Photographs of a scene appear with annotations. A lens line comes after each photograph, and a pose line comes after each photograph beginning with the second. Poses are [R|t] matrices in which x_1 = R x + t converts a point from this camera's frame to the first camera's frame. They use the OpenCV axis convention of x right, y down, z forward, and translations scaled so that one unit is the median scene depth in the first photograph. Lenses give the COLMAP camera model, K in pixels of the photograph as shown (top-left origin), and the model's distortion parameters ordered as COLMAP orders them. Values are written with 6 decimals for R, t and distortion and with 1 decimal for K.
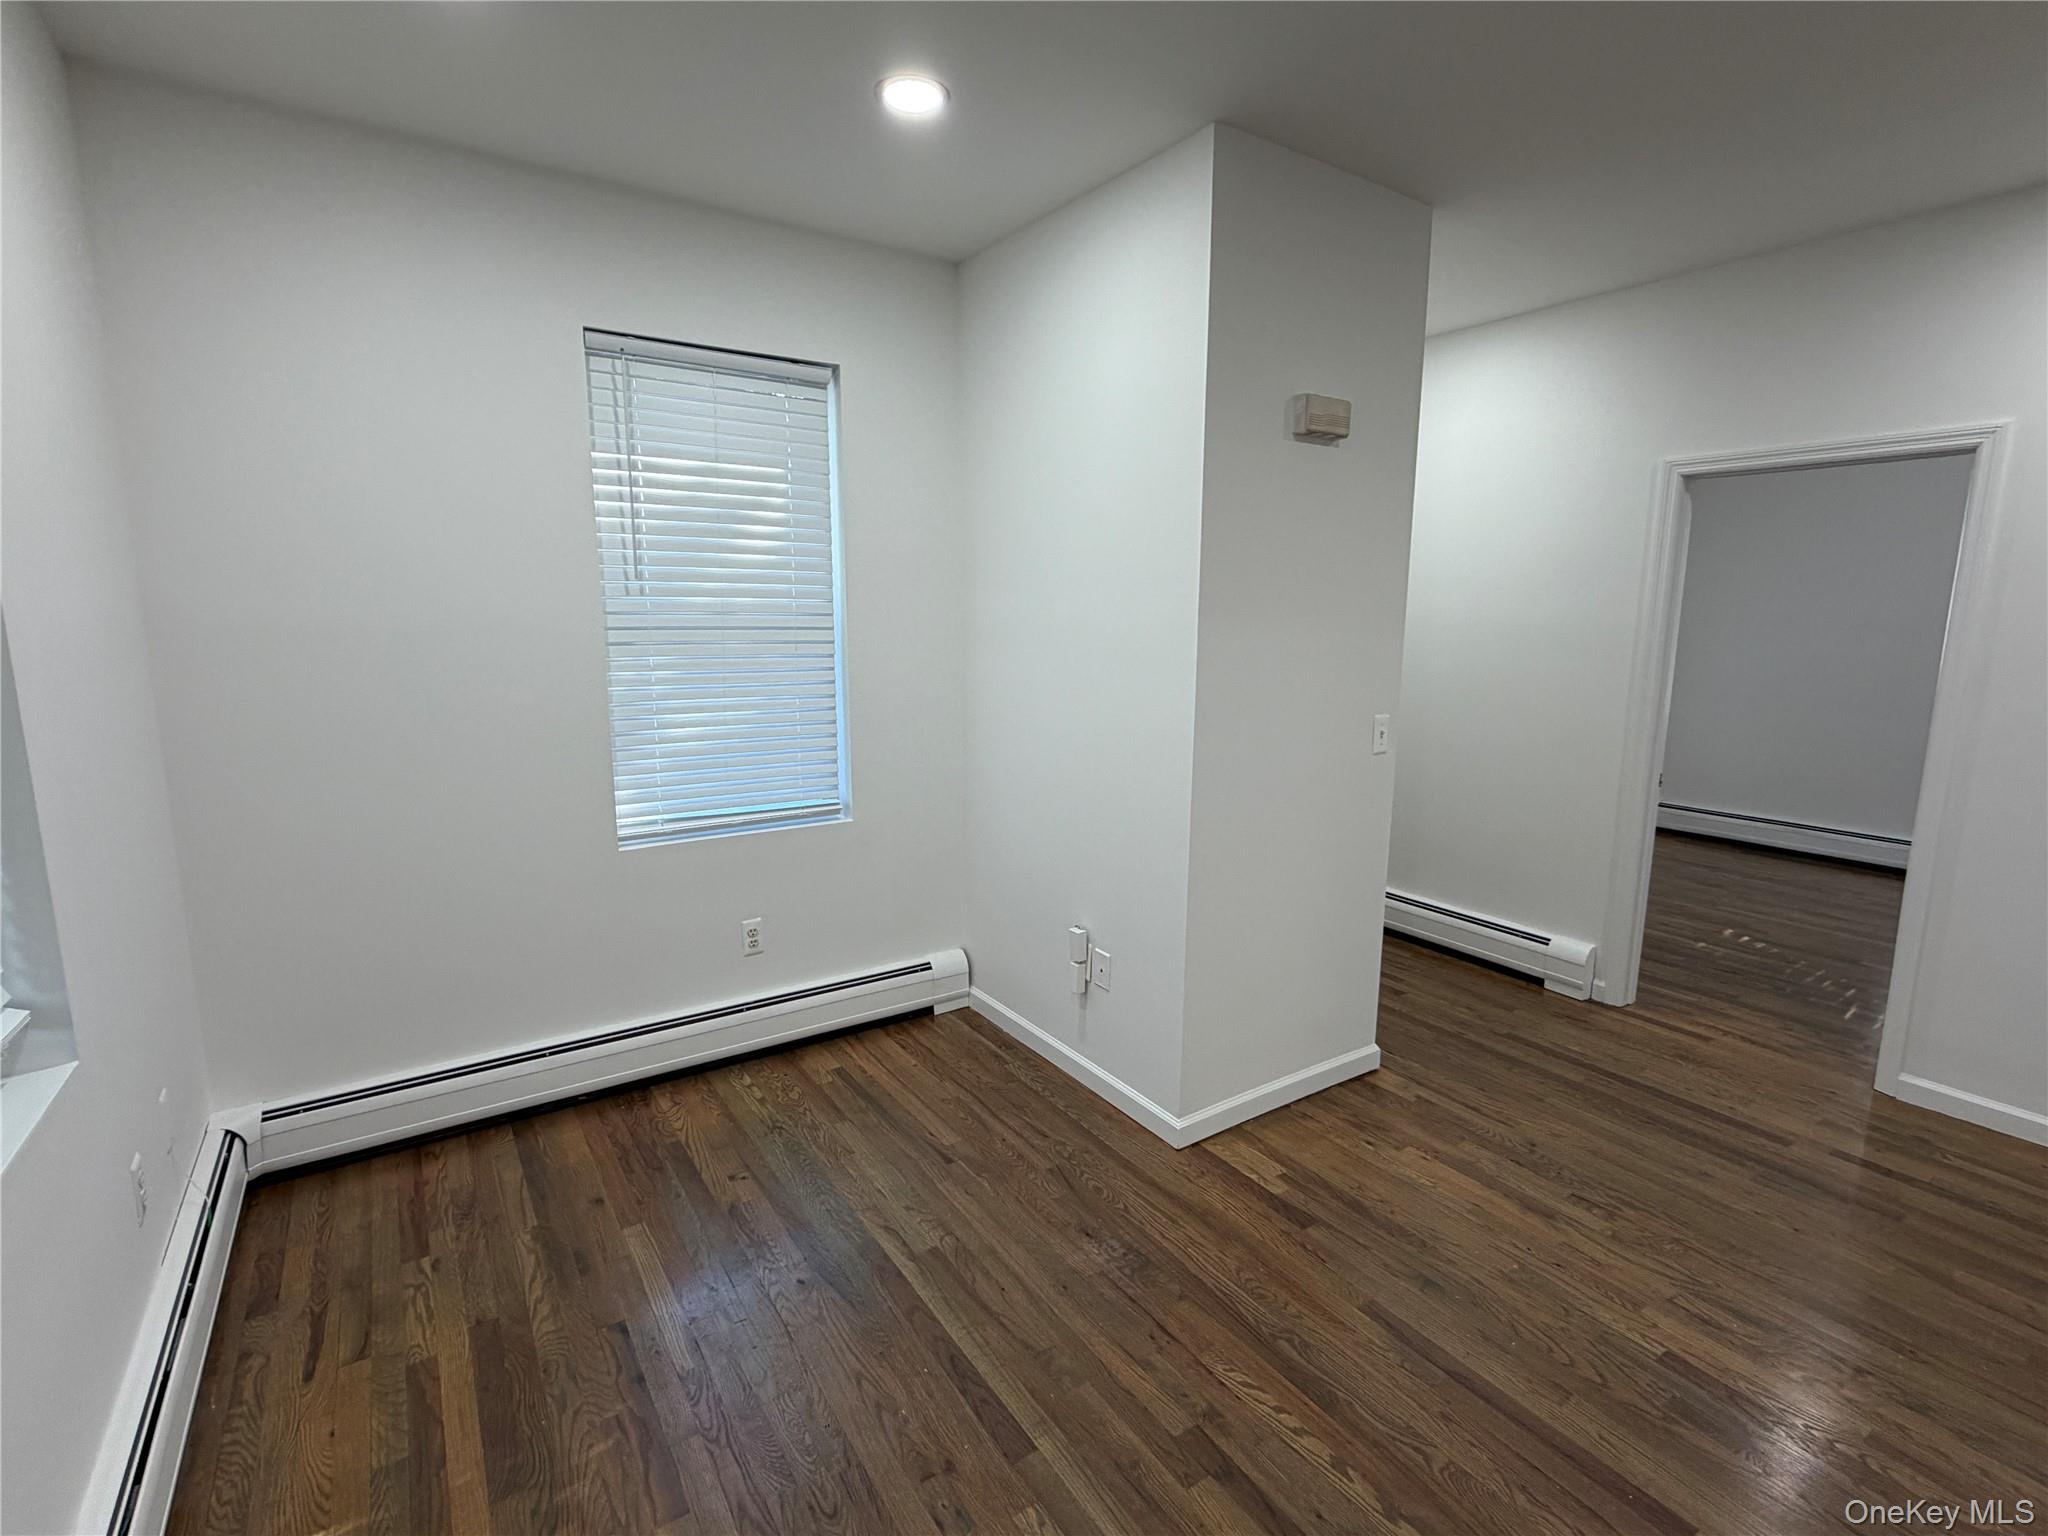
lens RADIAL K [[954.5, 0, 1032.1], [0, 954.5, 771.5], [0, 0, 1]] dist [0.012195, 0.000336]
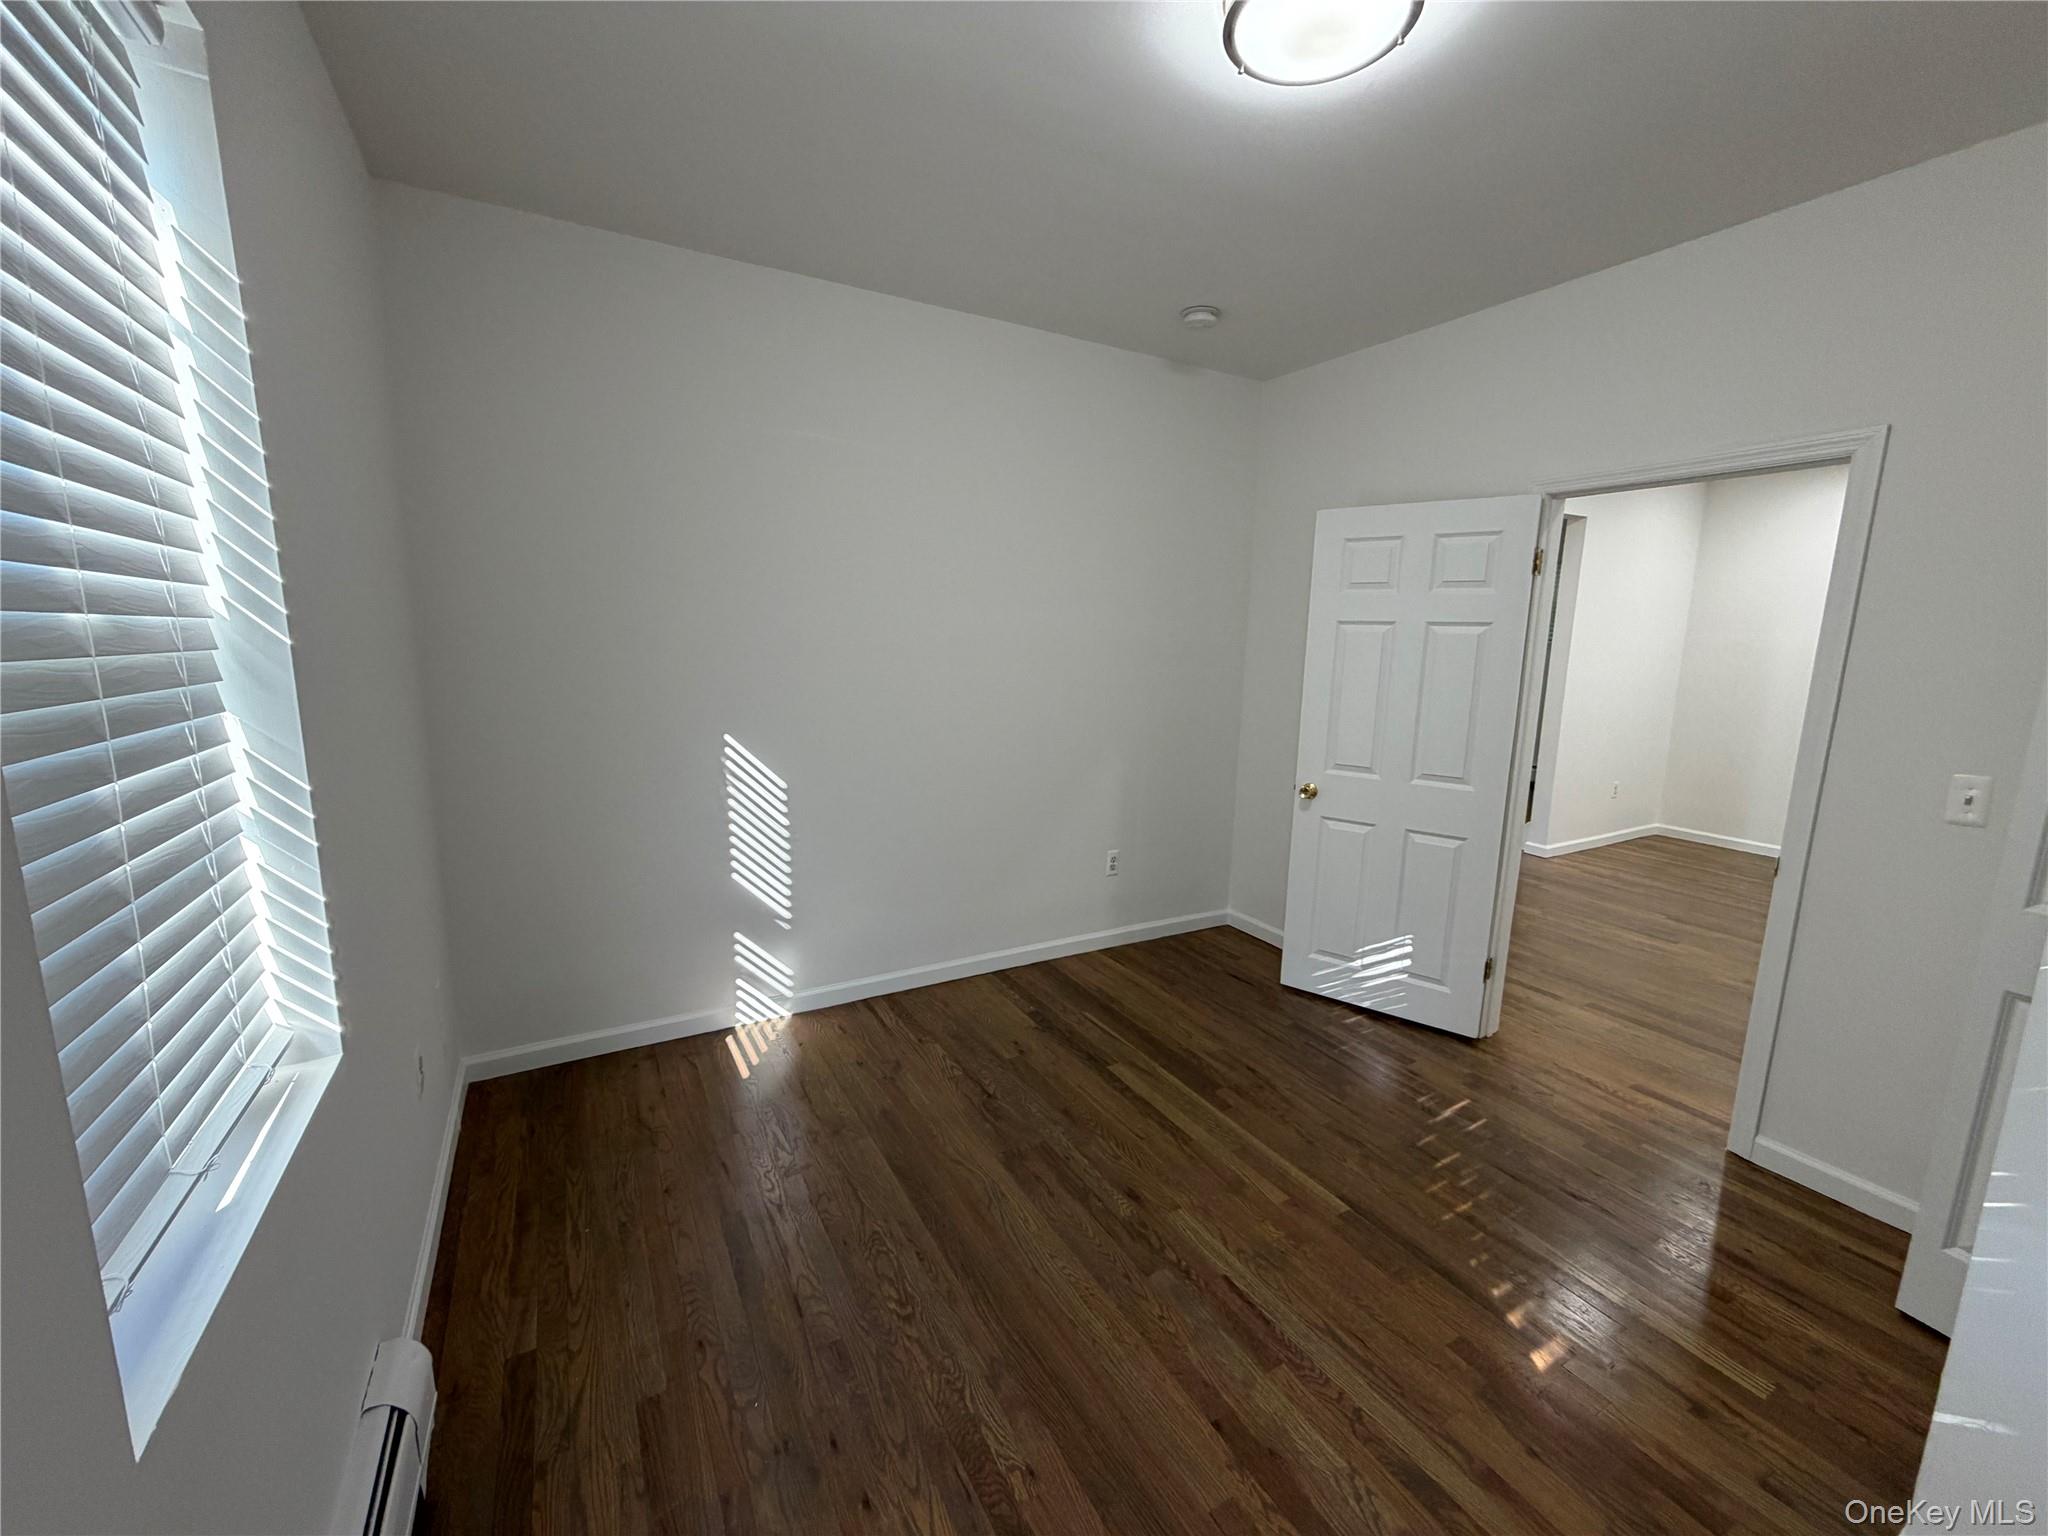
lens RADIAL K [[822.9, 0, 1019.5], [0, 822.9, 766.9], [0, 0, 1]] dist [-0.000791, -0.000106]
pose [[-0.996480, -0.032760, 0.077171, 1.206280], [-0.006151, 0.946581, 0.322408, -0.262491], [-0.083611, 0.320798, -0.943450, 1.645333]]
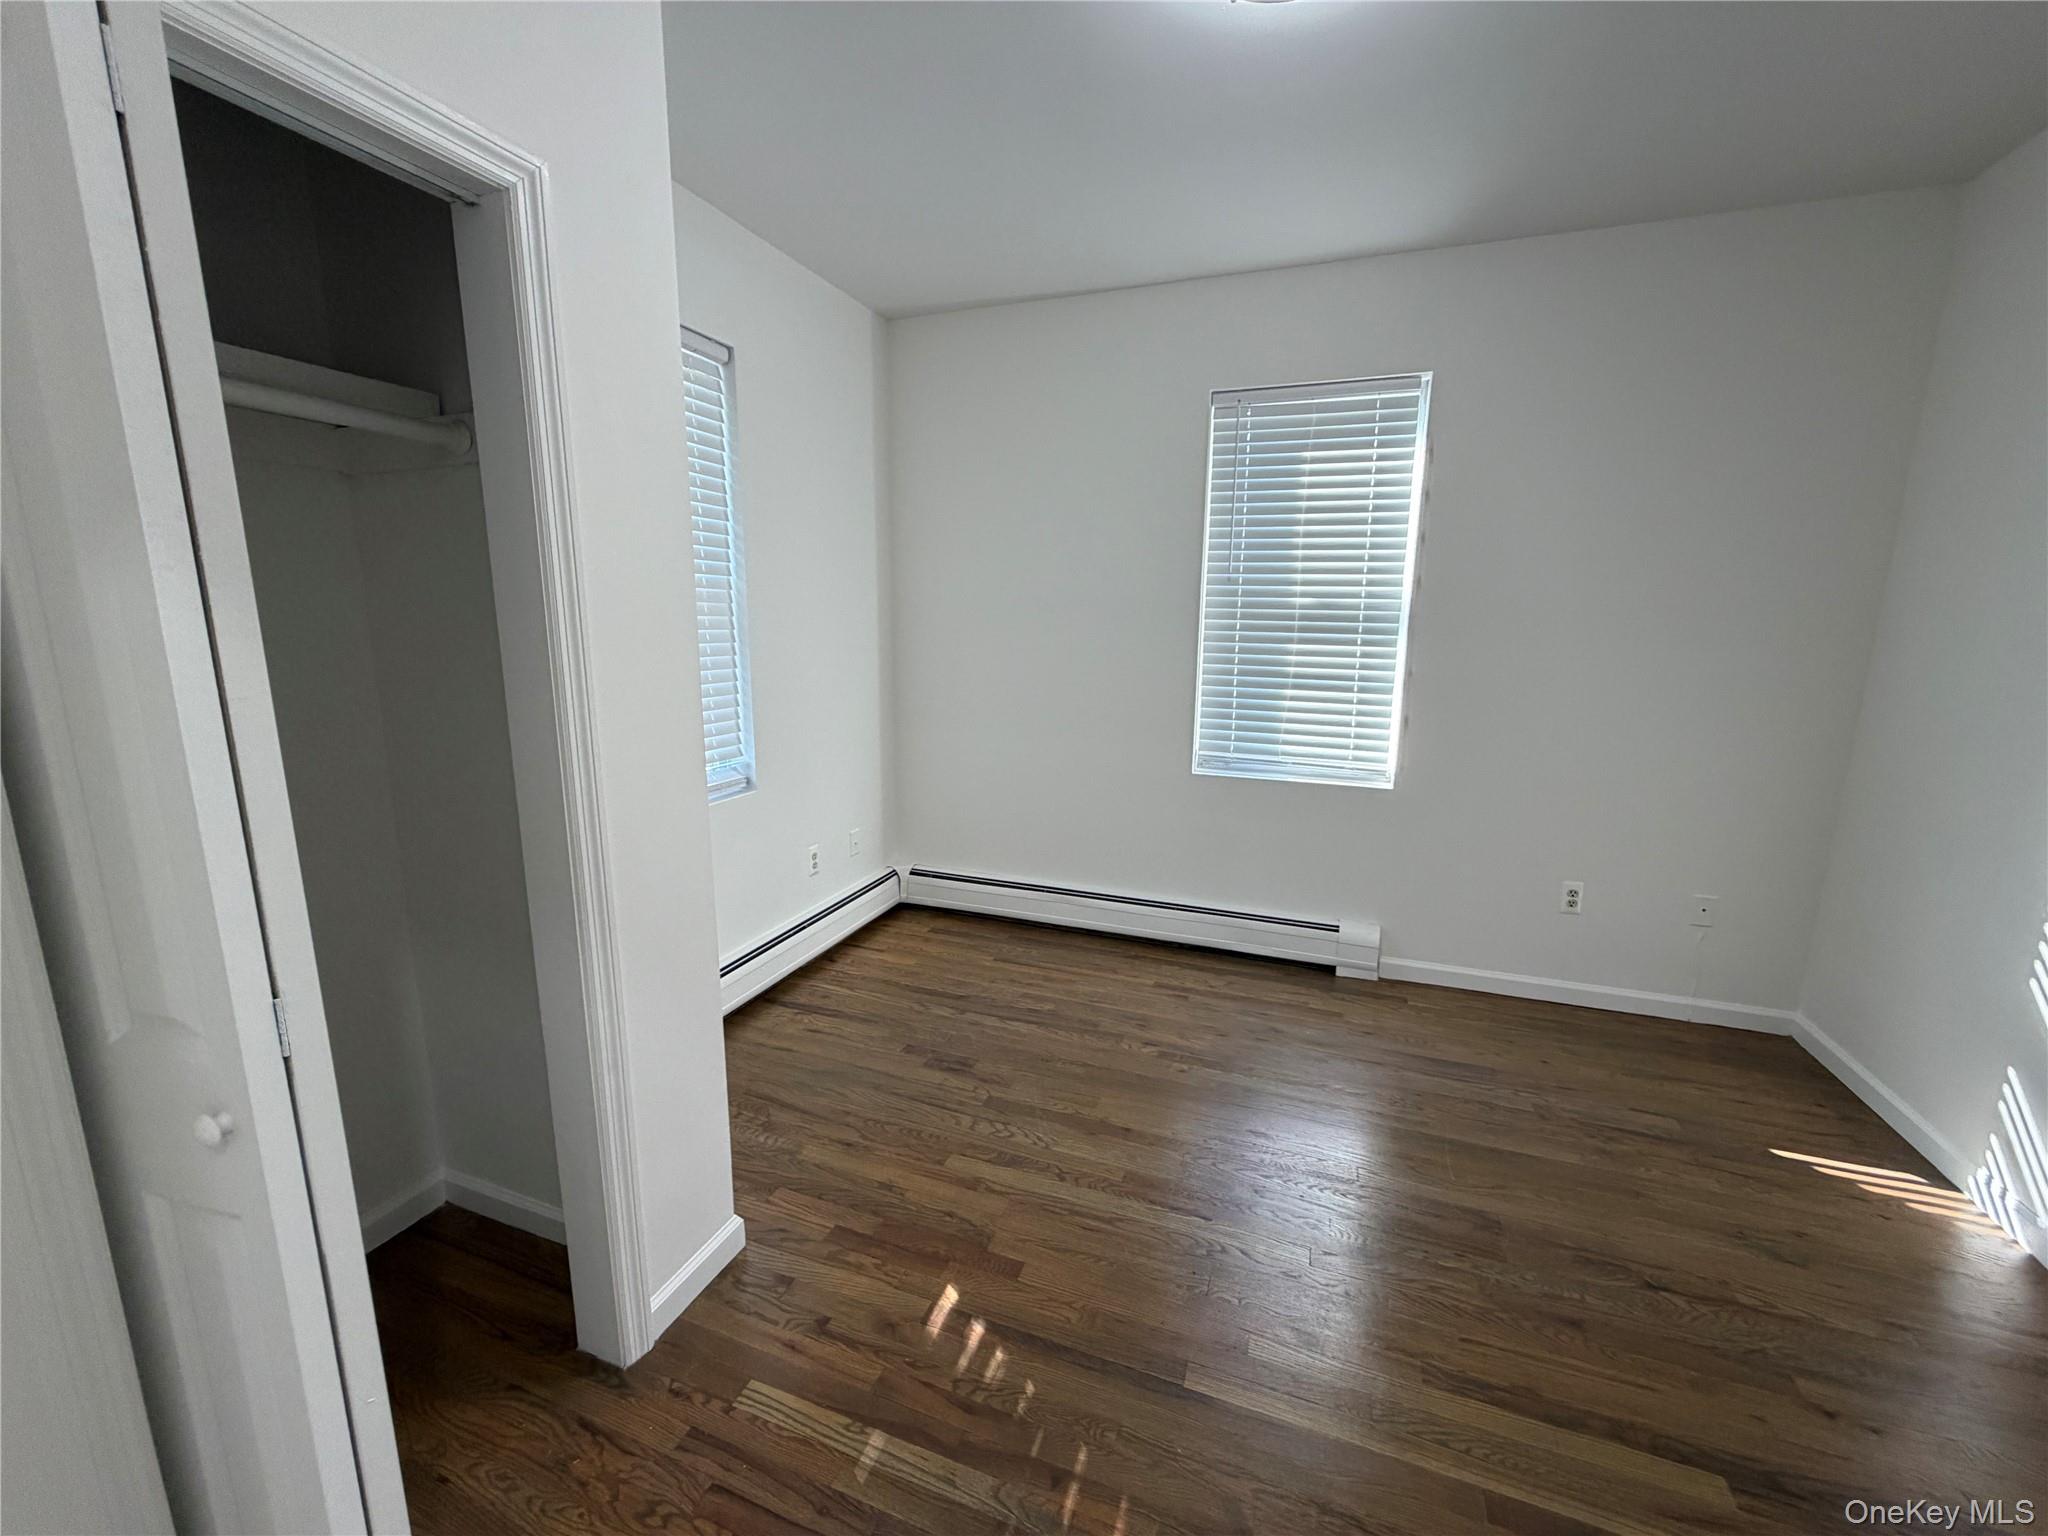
lens RADIAL K [[822.9, 0, 1019.5], [0, 822.9, 766.9], [0, 0, 1]] dist [-0.000791, -0.000106]
pose [[0.819072, -0.098819, 0.565116, 0.725786], [0.083568, 0.995098, 0.052887, -0.118540], [-0.567572, 0.003908, 0.823314, 0.865271]]
